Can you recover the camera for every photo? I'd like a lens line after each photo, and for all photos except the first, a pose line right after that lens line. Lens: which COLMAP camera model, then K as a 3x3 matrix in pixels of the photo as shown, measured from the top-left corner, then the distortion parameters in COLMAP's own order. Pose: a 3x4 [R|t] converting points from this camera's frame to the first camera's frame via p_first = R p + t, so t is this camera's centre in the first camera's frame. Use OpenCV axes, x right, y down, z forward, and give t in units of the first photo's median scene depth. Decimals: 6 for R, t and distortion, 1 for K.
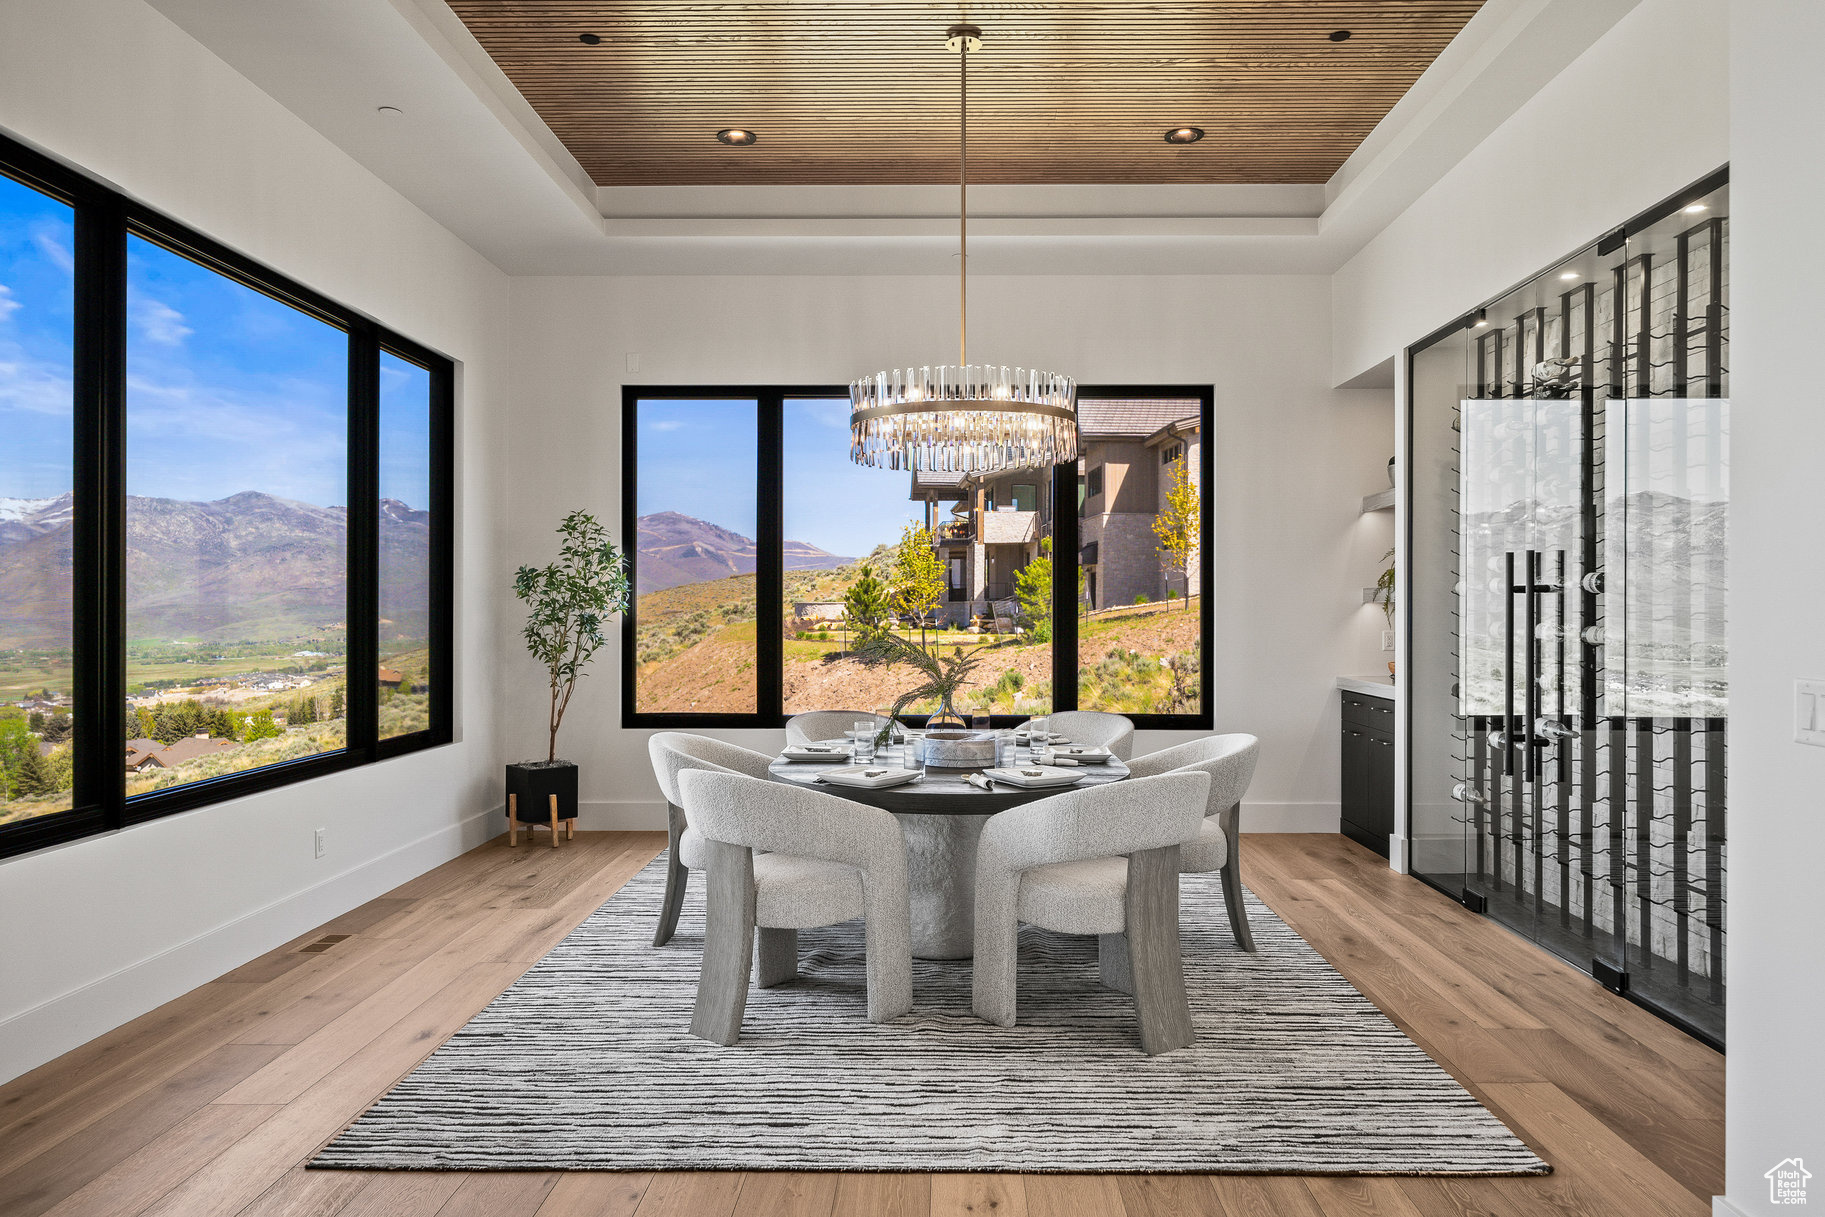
lens RADIAL K [[1270.1, 0, 916.9], [0, 1270.1, 613.1], [0, 0, 1]] dist [0.001686, -0.000285]
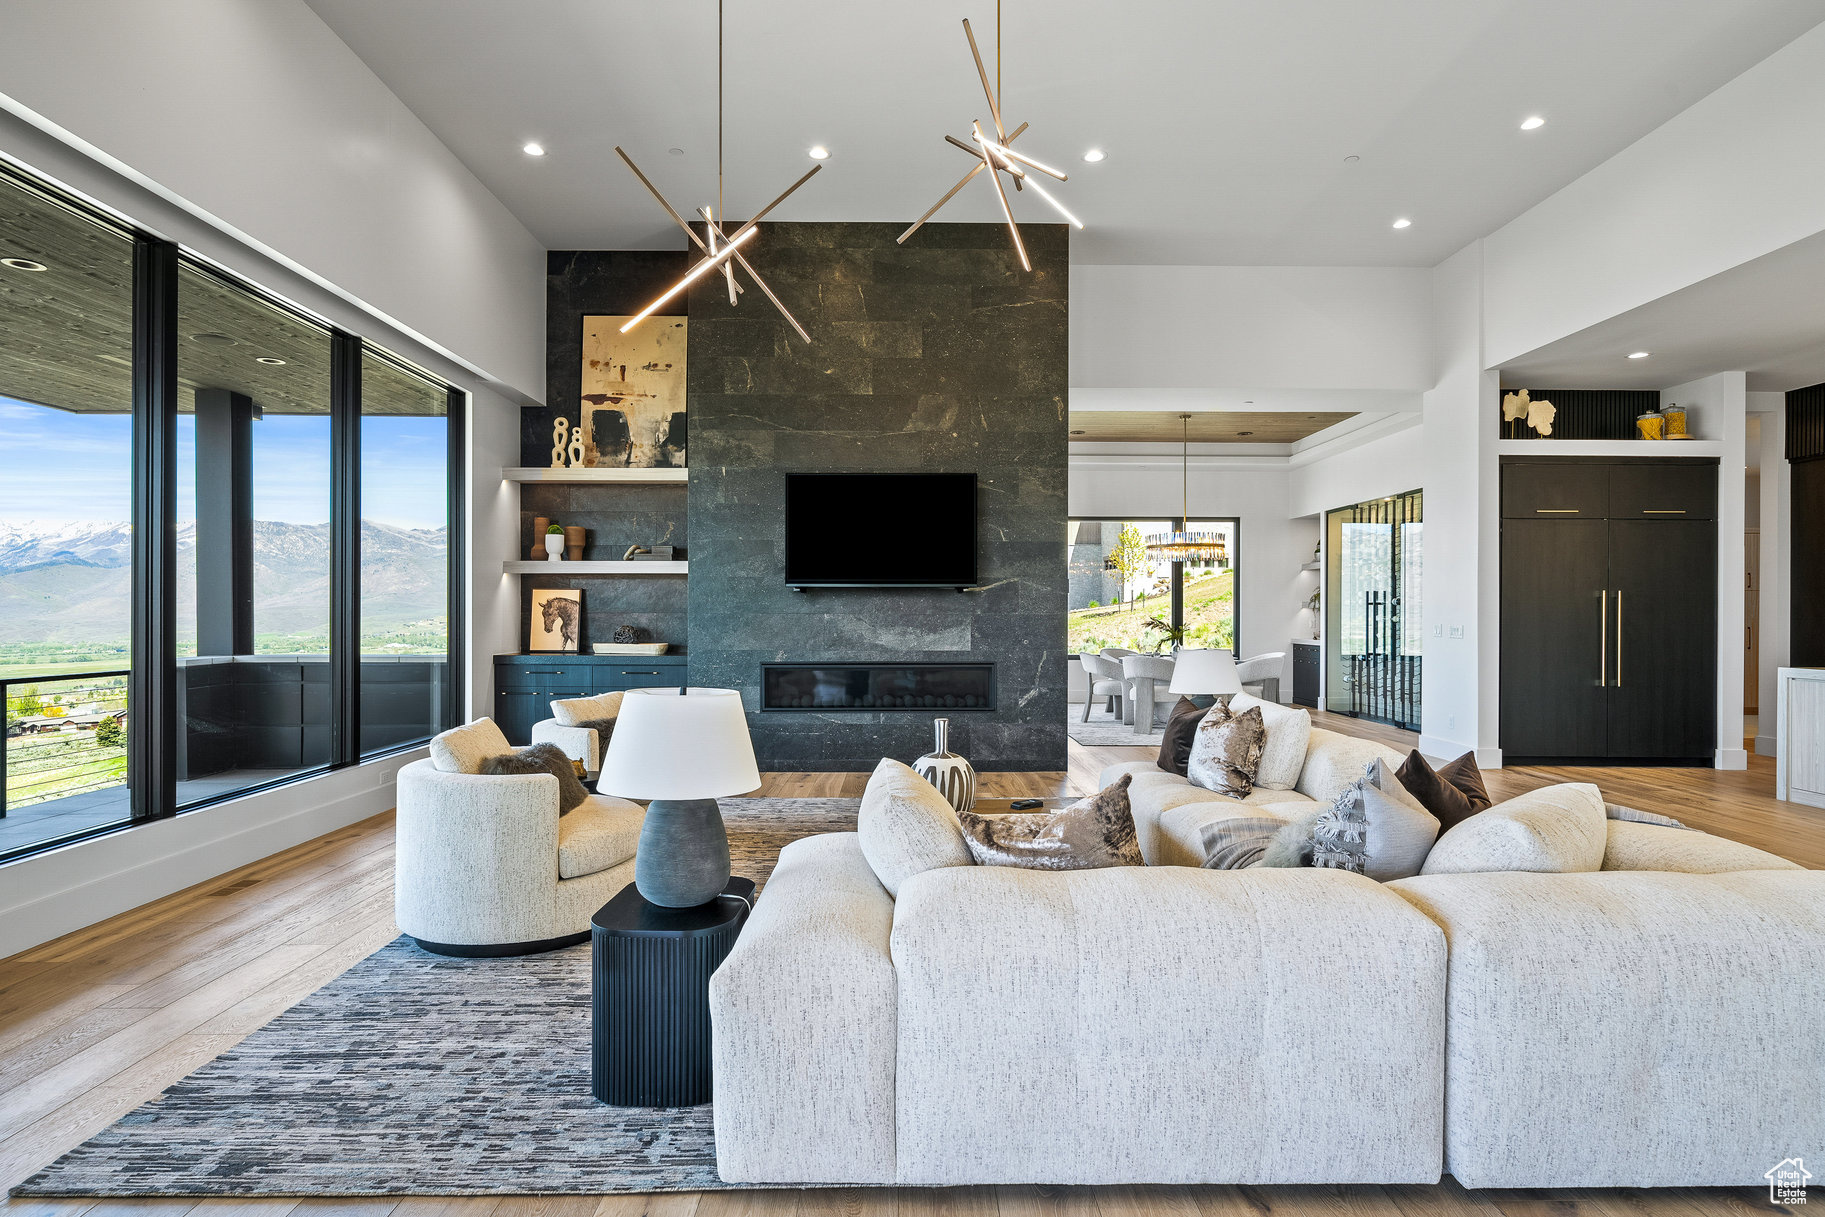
lens RADIAL K [[991.1, 0, 908.3], [0, 991.1, 620.8], [0, 0, 1]] dist [-0.002534, 0.000157]
pose [[0.999552, 0.000789, 0.029906, -0.635539], [-0.000998, 0.999975, 0.006977, 0.005328], [-0.029900, -0.007004, 0.999528, -1.206235]]
